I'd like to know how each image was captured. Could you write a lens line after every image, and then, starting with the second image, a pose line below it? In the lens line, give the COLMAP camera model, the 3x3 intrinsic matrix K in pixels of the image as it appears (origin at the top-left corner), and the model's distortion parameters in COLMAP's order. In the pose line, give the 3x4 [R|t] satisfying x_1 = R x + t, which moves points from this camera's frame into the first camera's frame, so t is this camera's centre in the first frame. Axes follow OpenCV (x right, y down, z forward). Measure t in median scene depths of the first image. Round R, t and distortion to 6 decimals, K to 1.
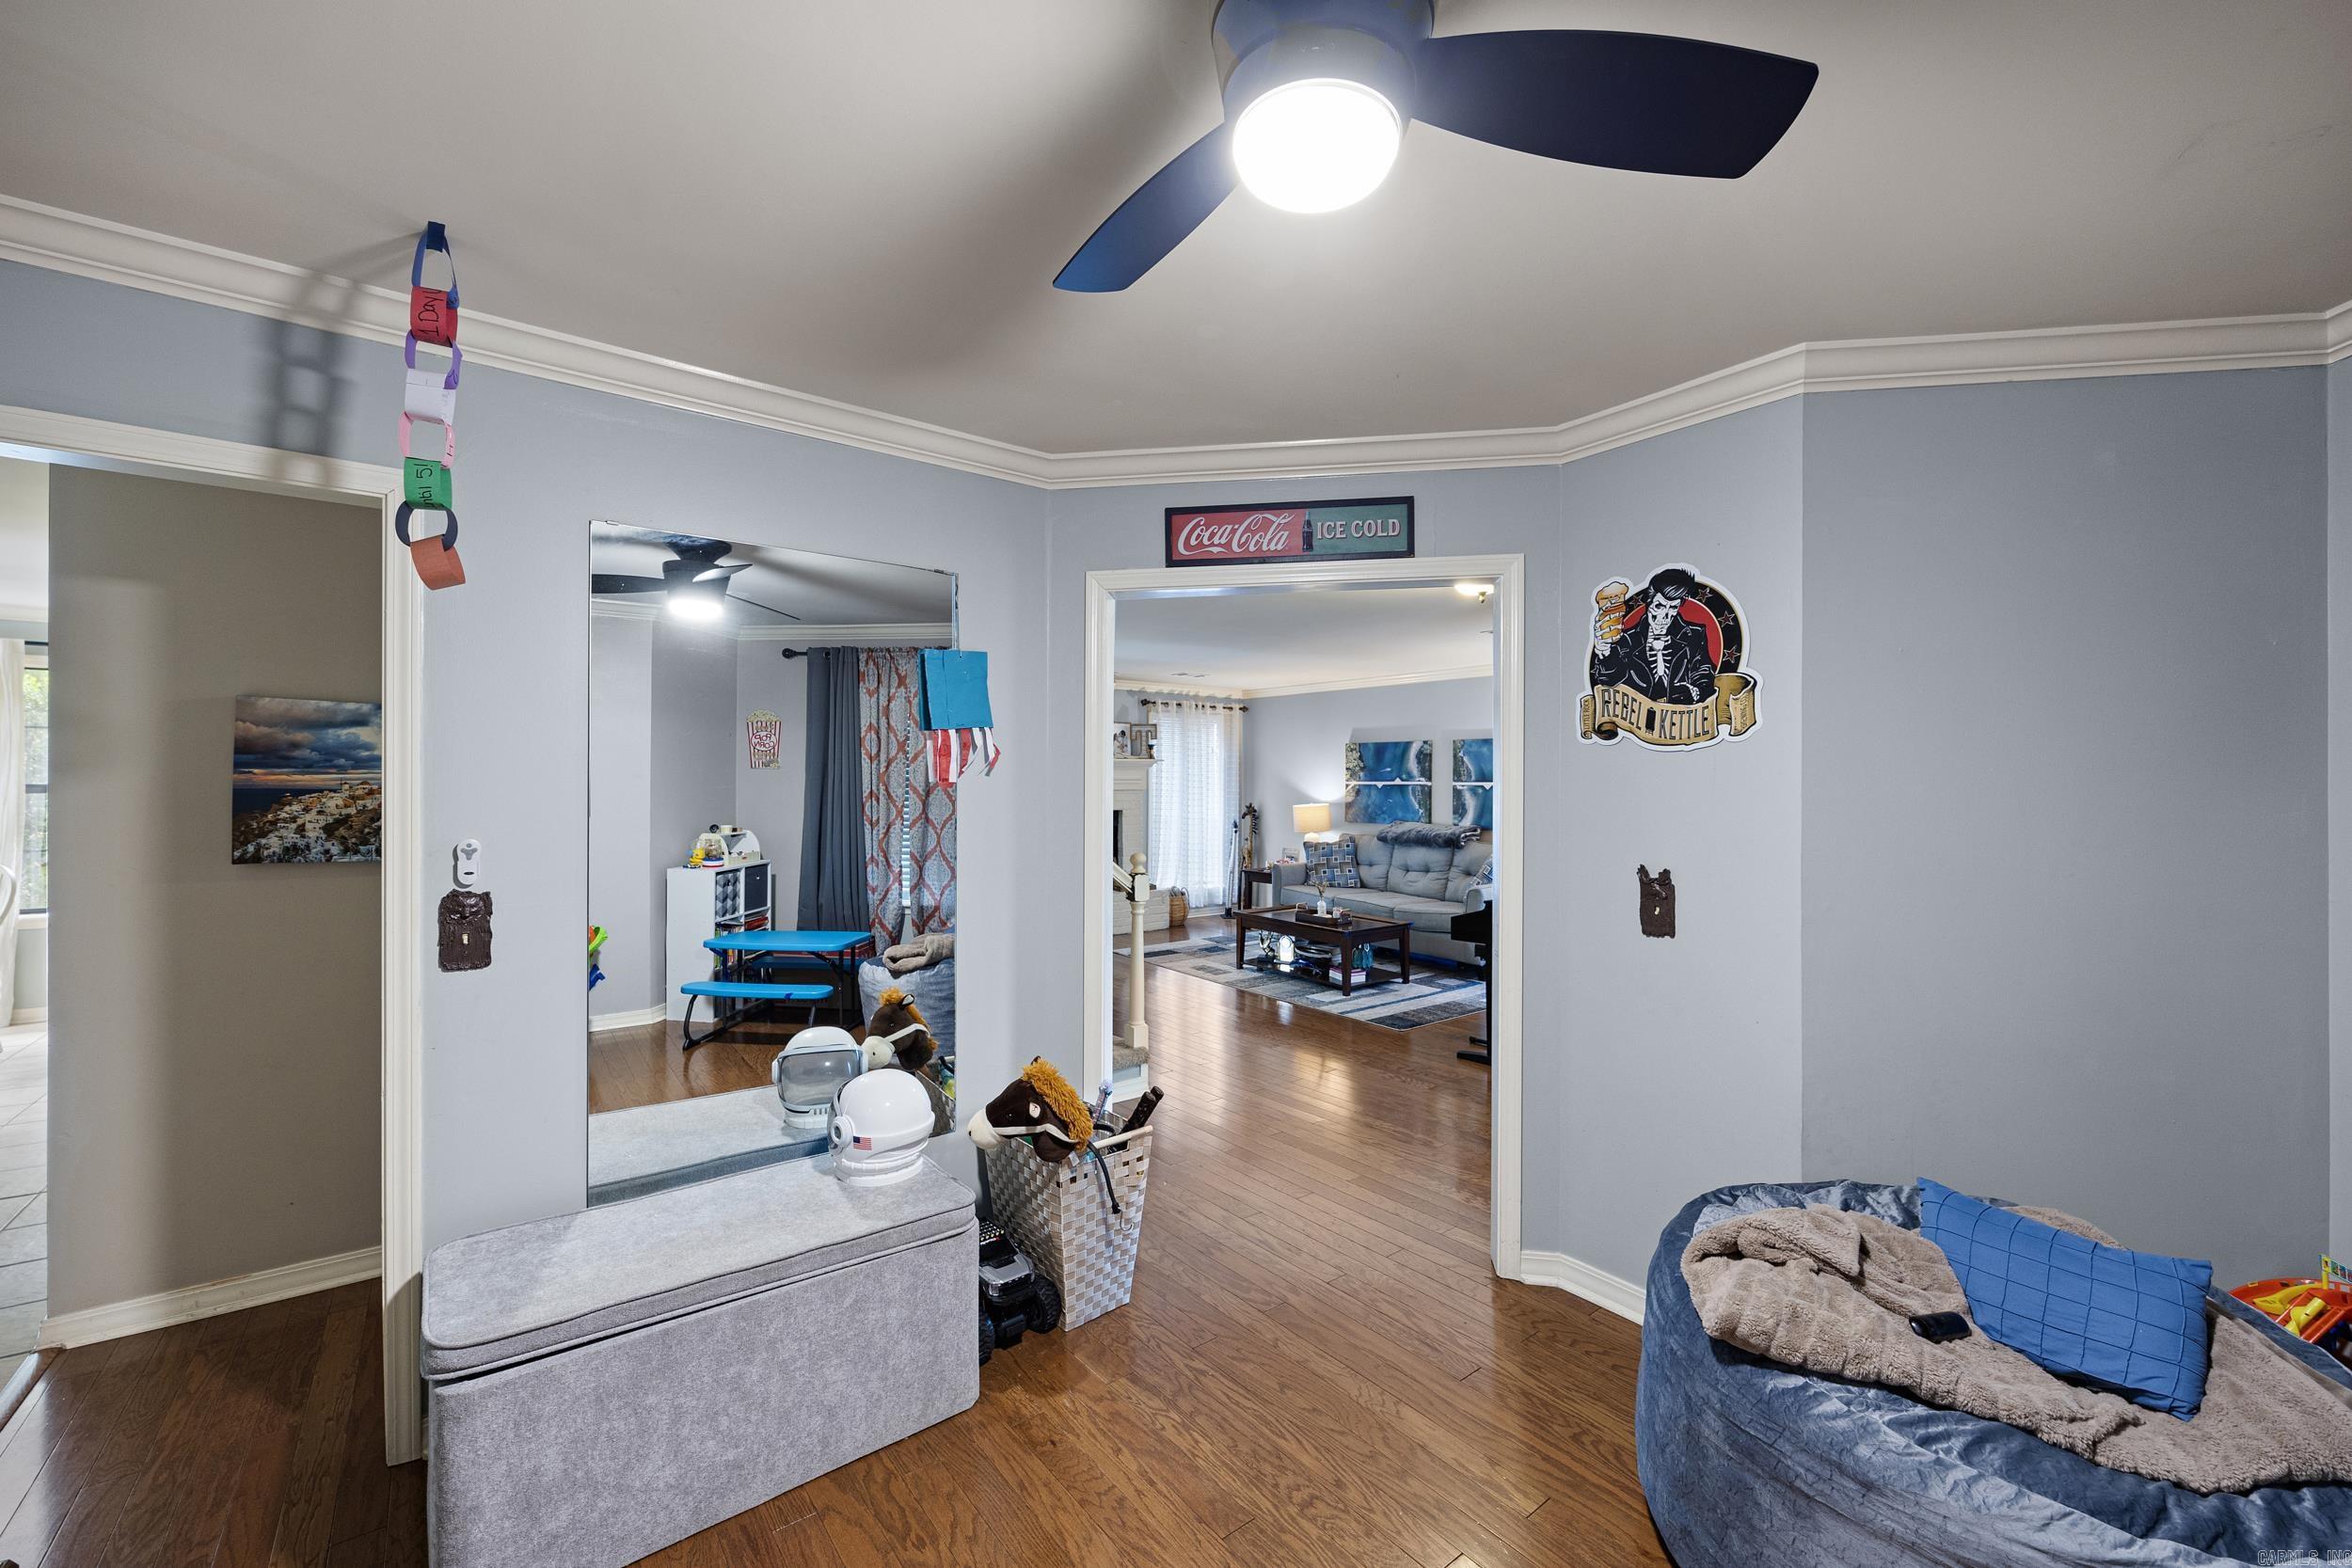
lens RADIAL K [[948.8, 0, 1168.0], [0, 948.8, 783.7], [0, 0, 1]] dist [-0.002895, 0.000335]
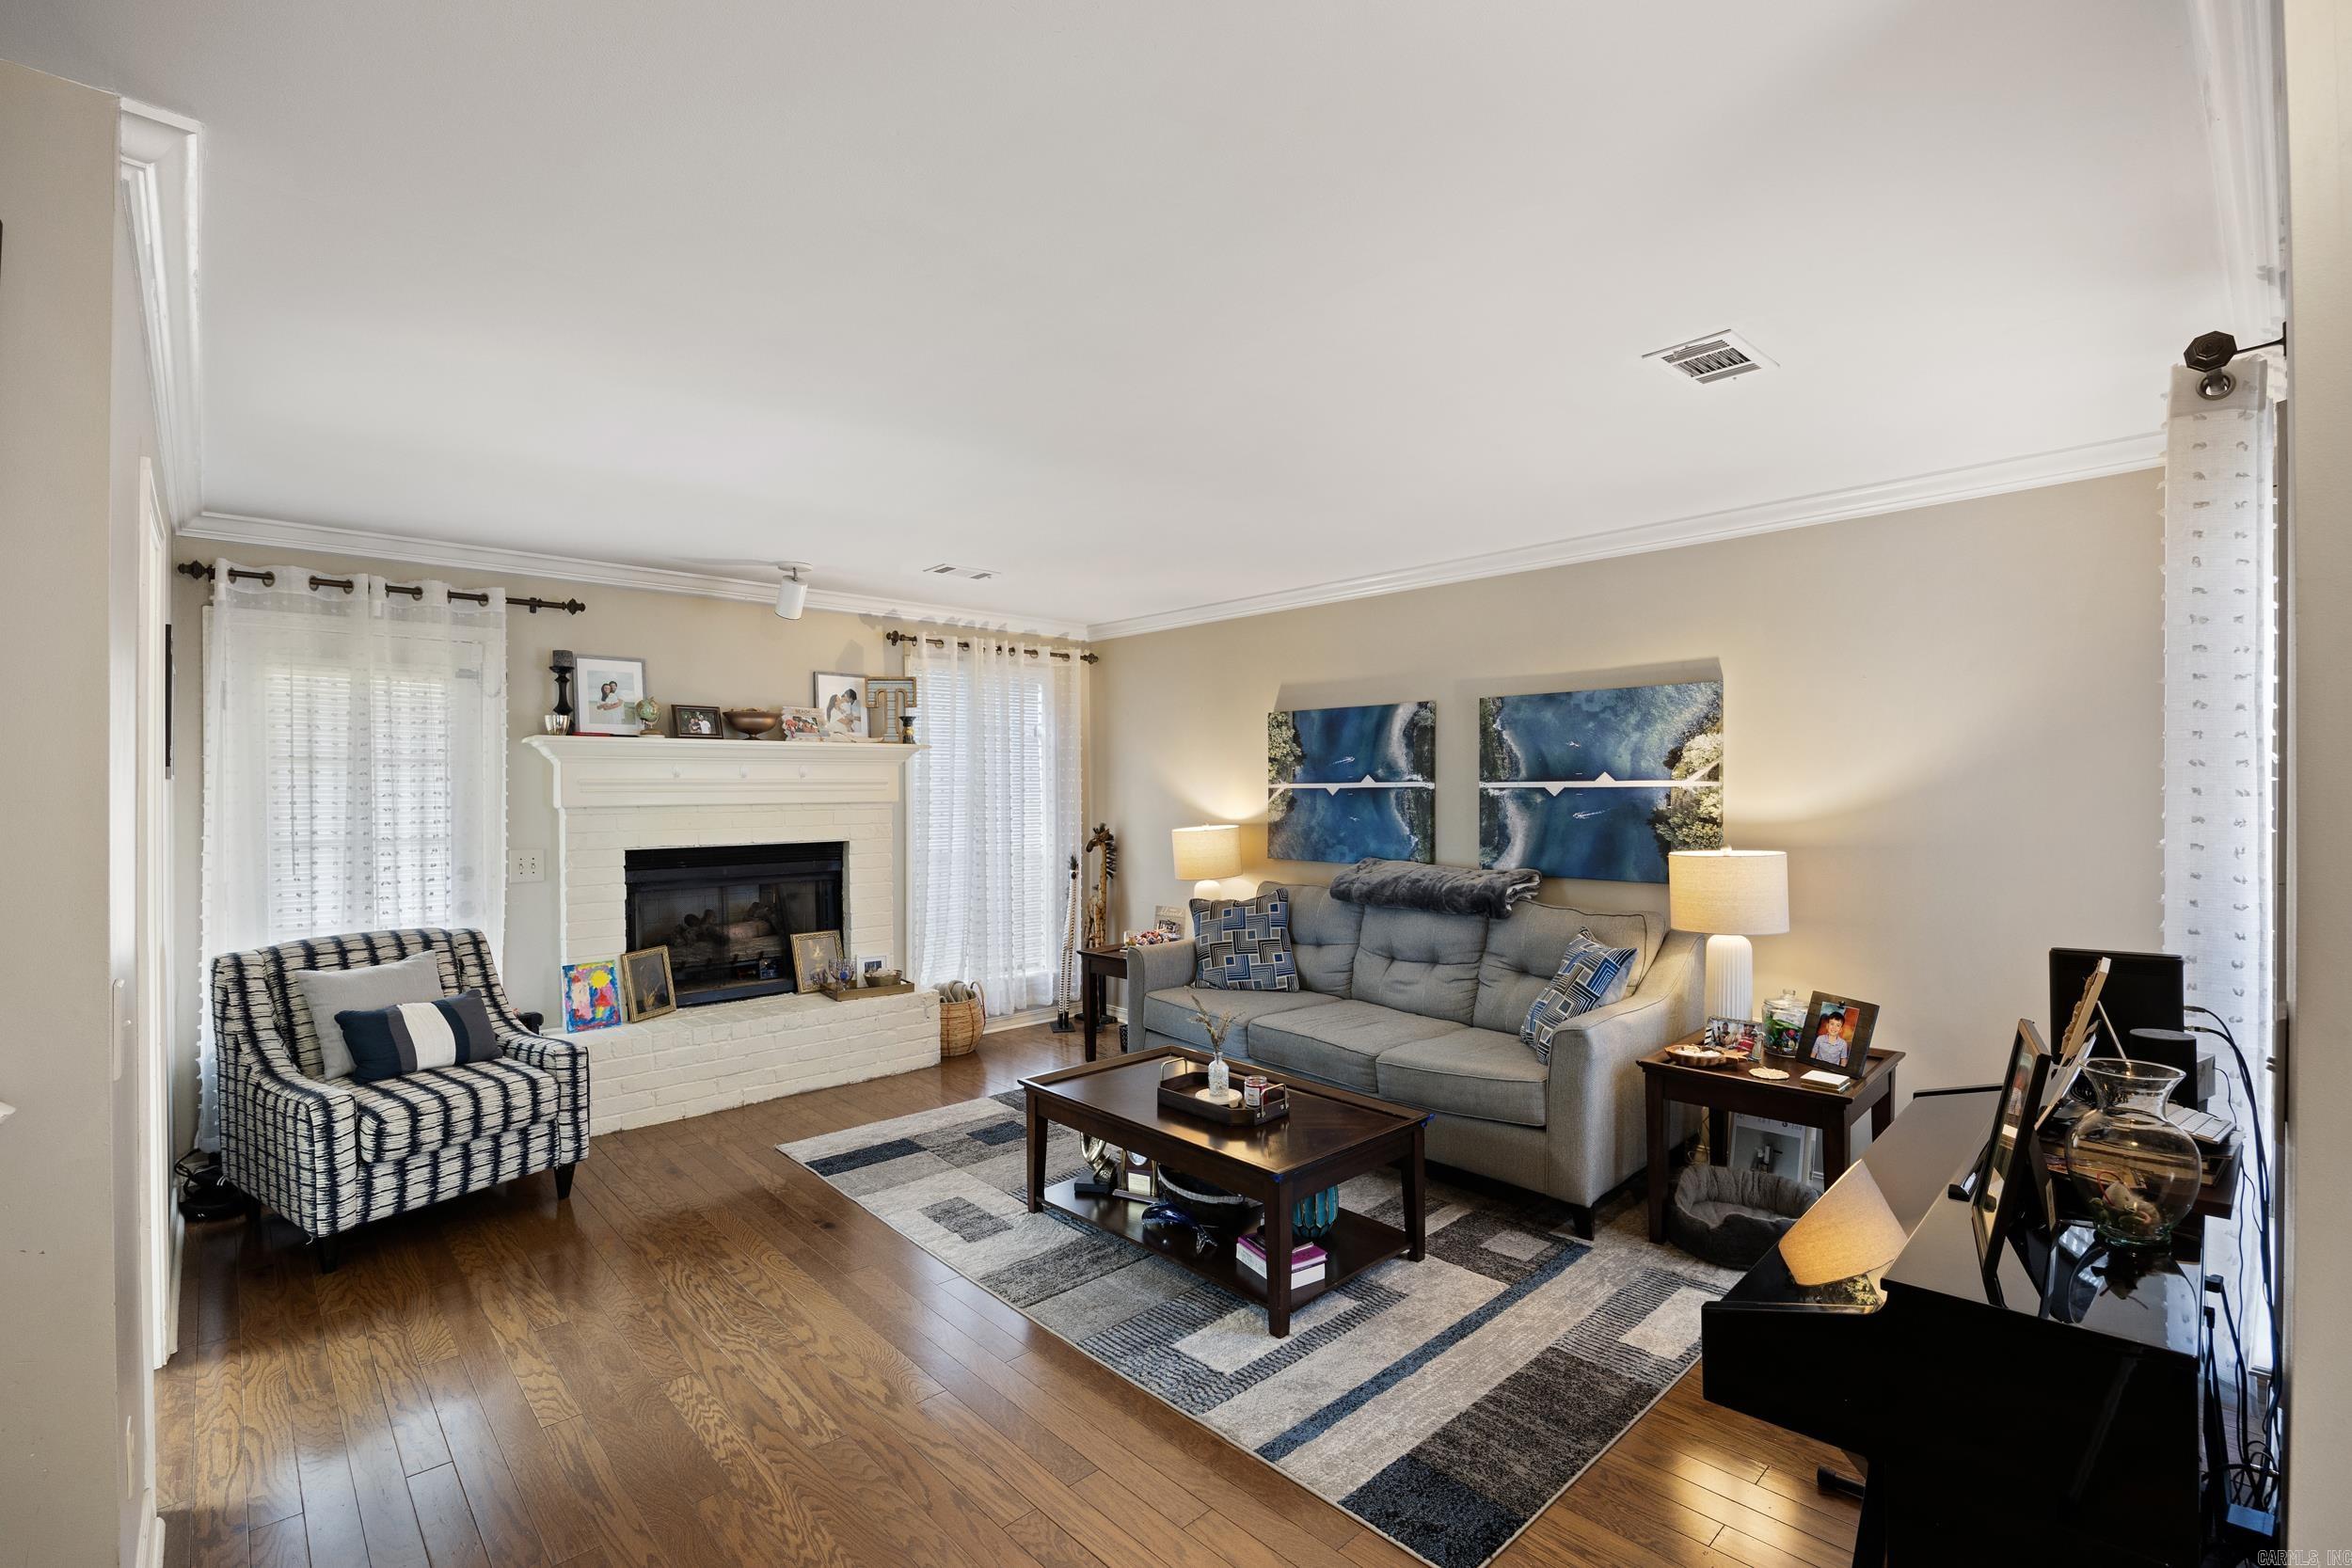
lens RADIAL K [[1049.1, 0, 1179.4], [0, 1049.1, 787.7], [0, 0, 1]] dist [-0.022064, -0.000183]
pose [[0.994457, -0.006331, 0.104951, 0.077970], [0.007045, 0.999954, -0.006433, 0.003656], [-0.104906, 0.007137, 0.994457, 0.433362]]
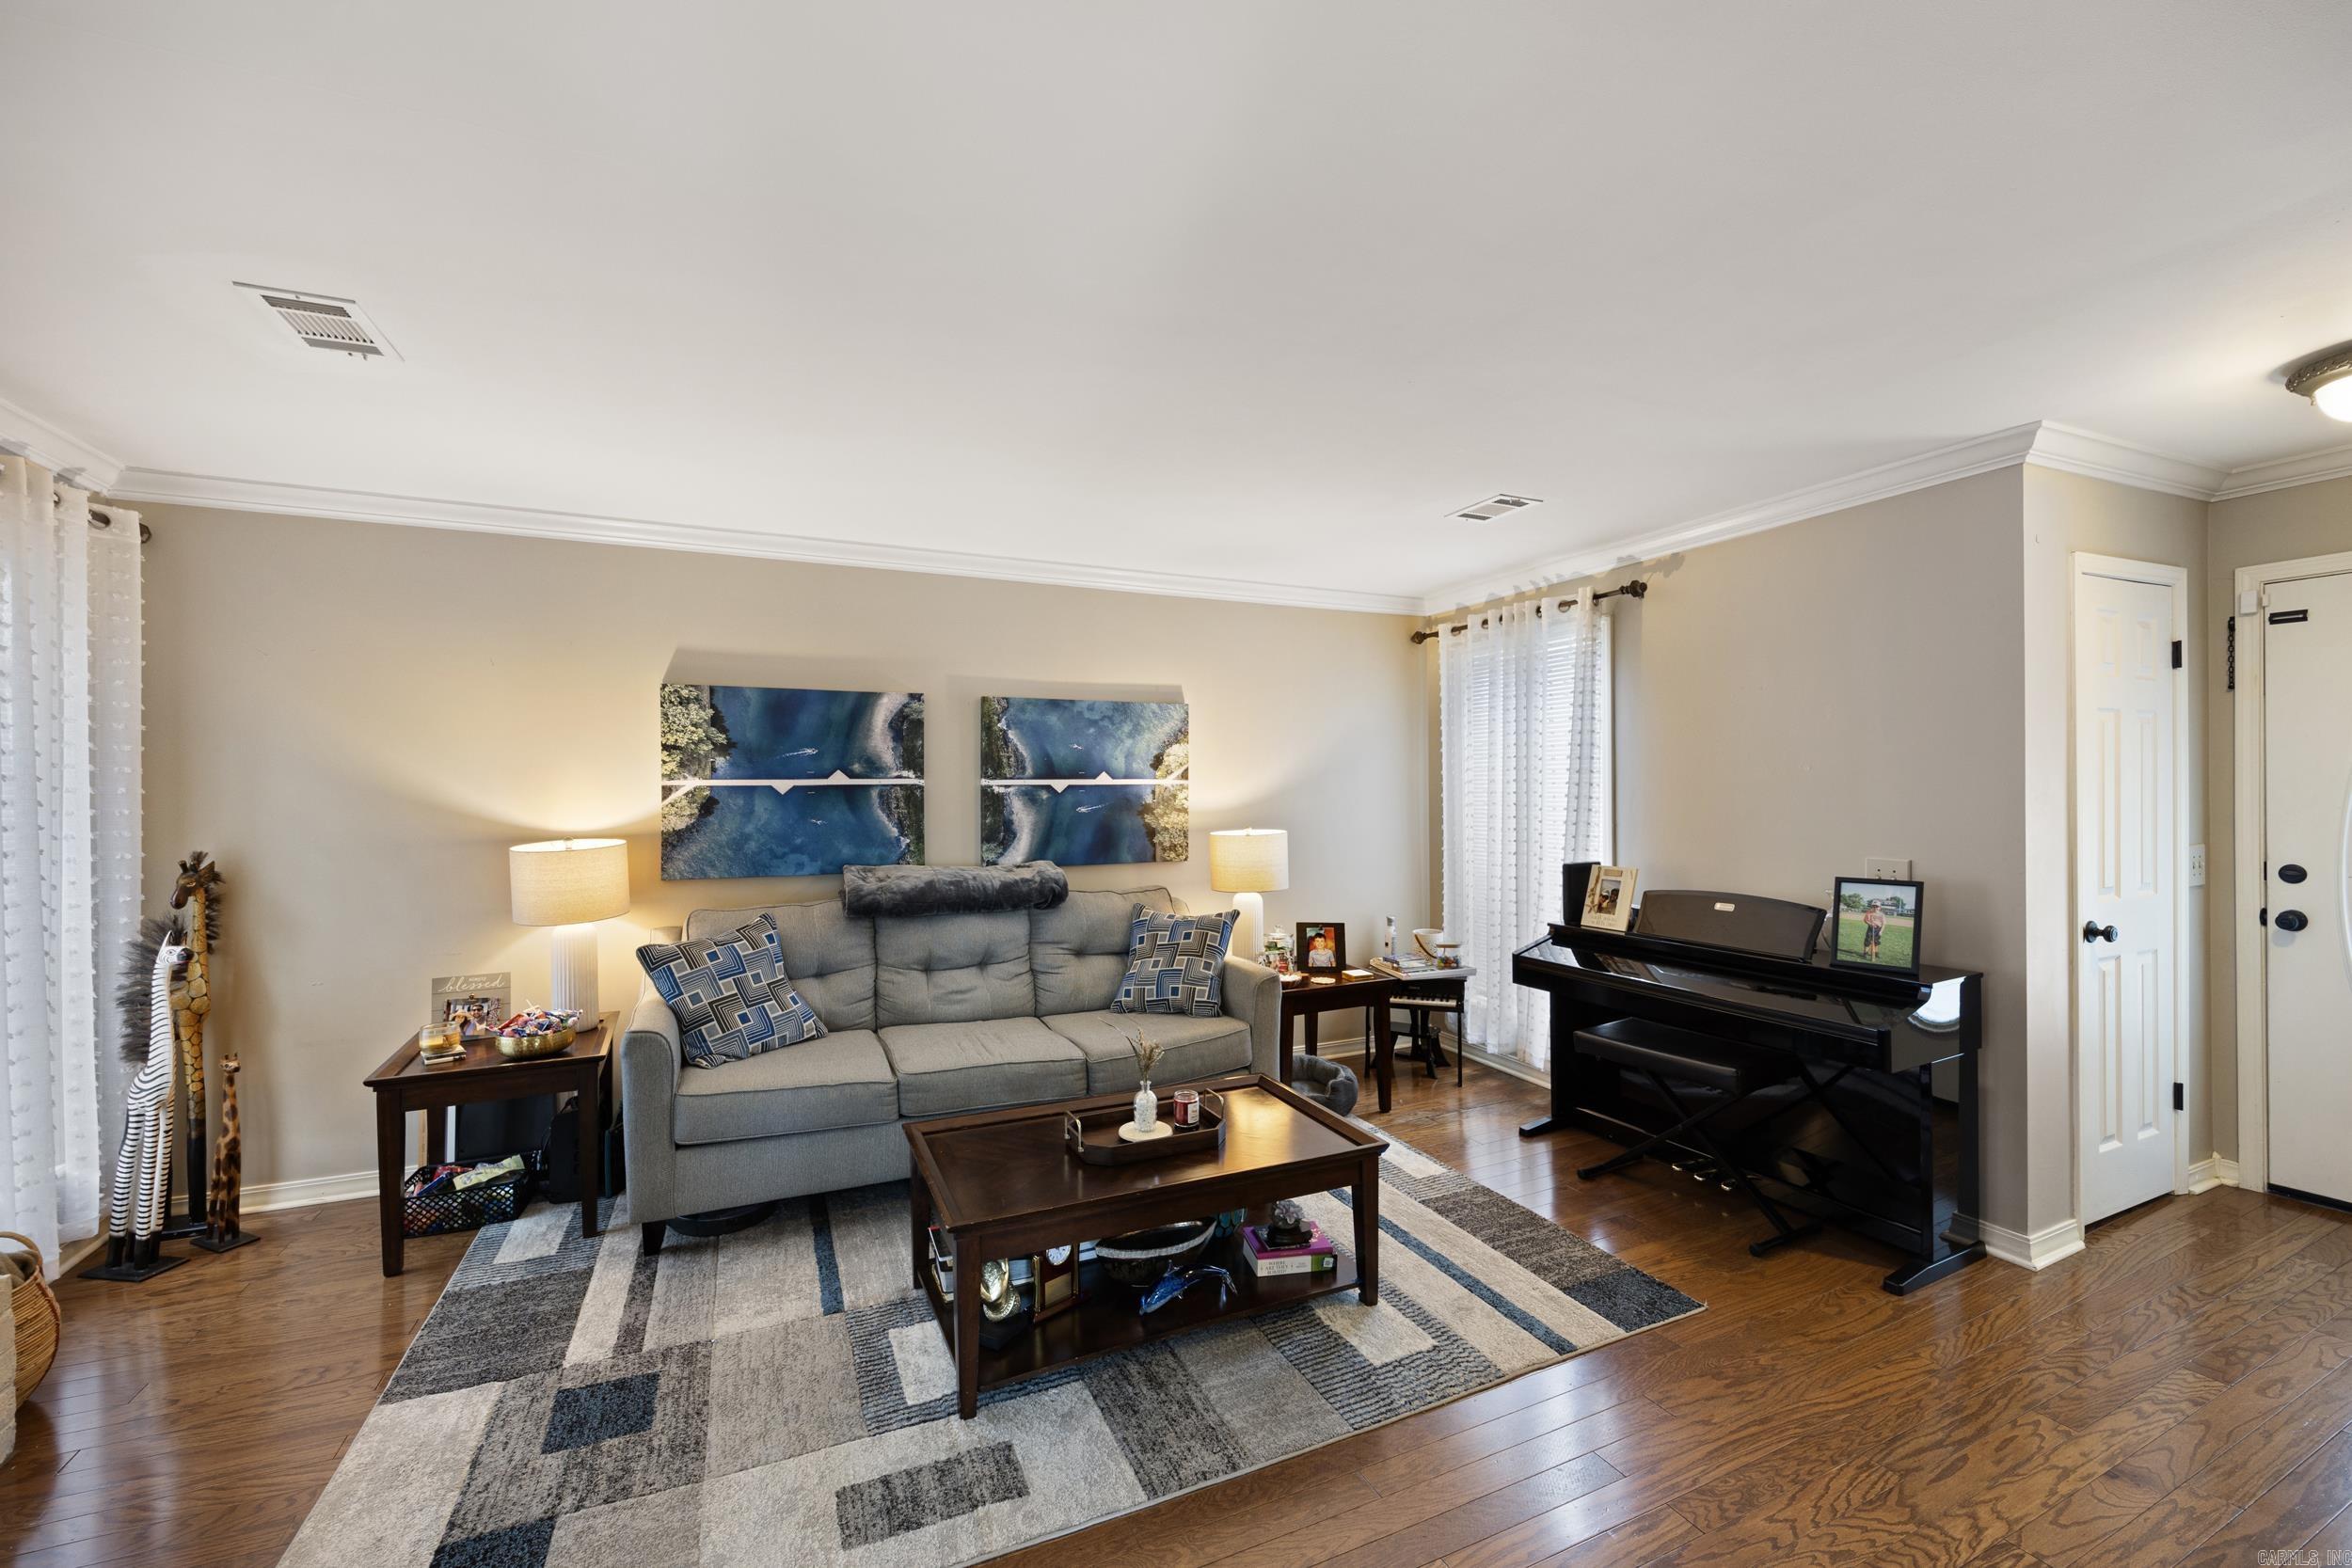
lens RADIAL K [[948.8, 0, 1181.2], [0, 948.8, 791.8], [0, 0, 1]] dist [-0.002895, 0.000335]
pose [[0.211433, -0.004731, 0.977381, -0.162169], [0.012516, 0.999919, 0.002132, 0.004972], [-0.977312, 0.011782, 0.211475, 0.736575]]
